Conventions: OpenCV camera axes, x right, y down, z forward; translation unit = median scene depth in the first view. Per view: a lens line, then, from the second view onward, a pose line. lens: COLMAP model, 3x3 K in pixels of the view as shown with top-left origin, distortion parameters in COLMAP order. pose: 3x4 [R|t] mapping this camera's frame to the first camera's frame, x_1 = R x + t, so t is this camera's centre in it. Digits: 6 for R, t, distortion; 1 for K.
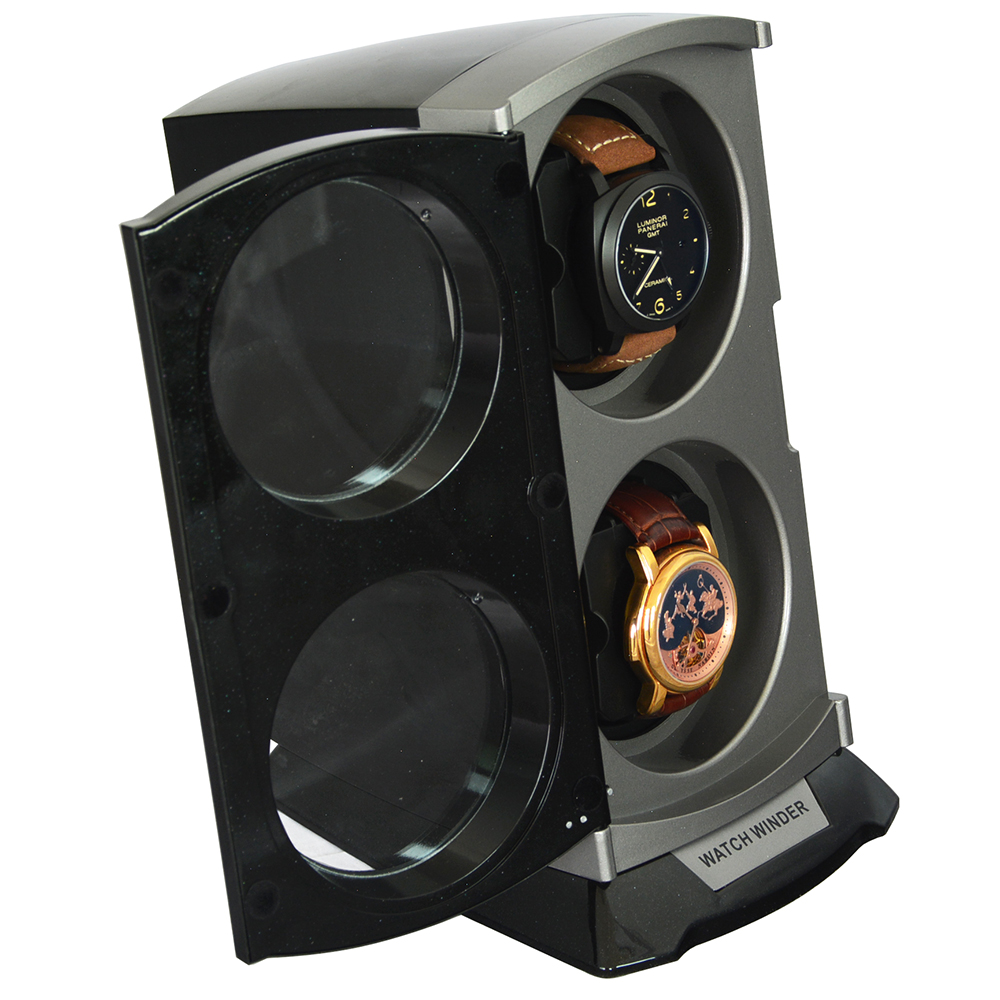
lens RADIAL K [[3483.3, 0, 554.0], [0, 3483.3, 486.4], [0, 0, 1]] dist [0.320172, 0.000000]
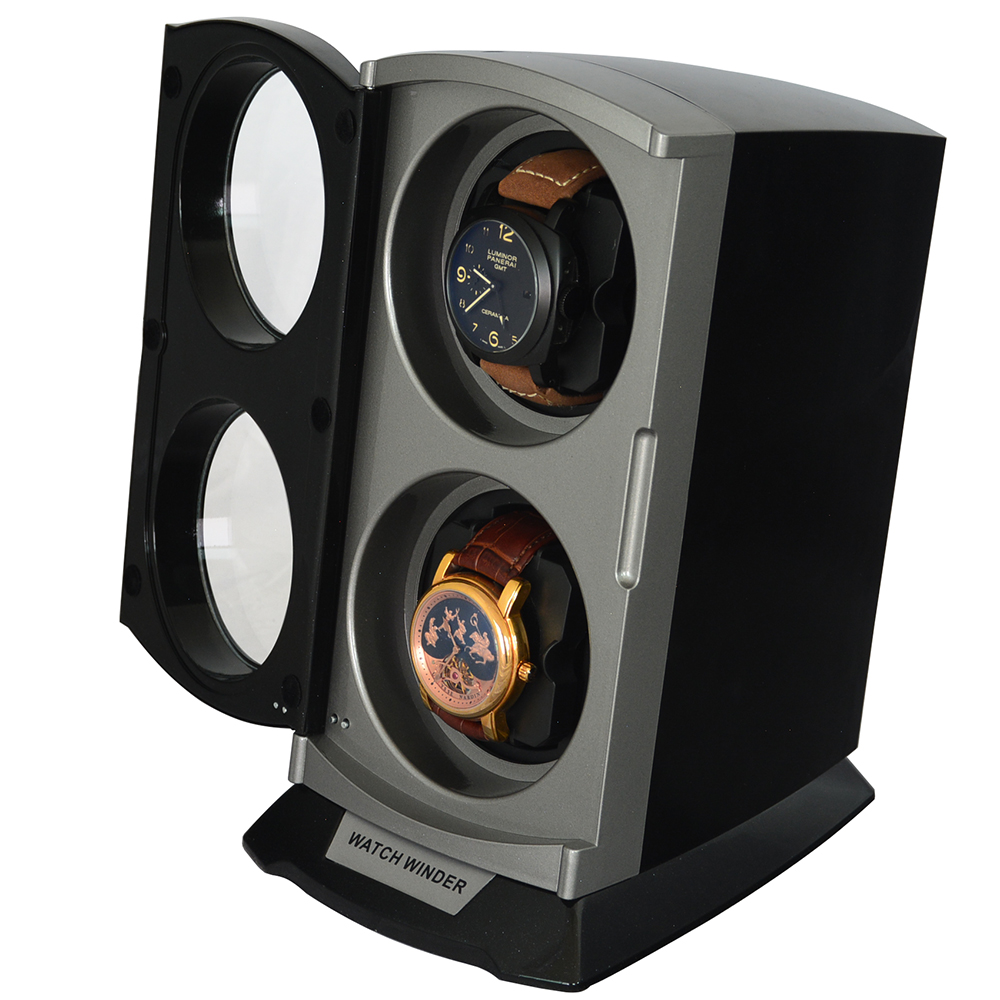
lens RADIAL K [[3483.3, 0, 501.0], [0, 3483.3, 506.2], [0, 0, 1]] dist [0.320172, 0.000000]
pose [[-0.051455, 0.361116, -0.931100, 0.967623], [-0.363494, 0.861613, 0.354253, -0.360670], [0.930175, 0.356677, 0.086929, 0.906038]]
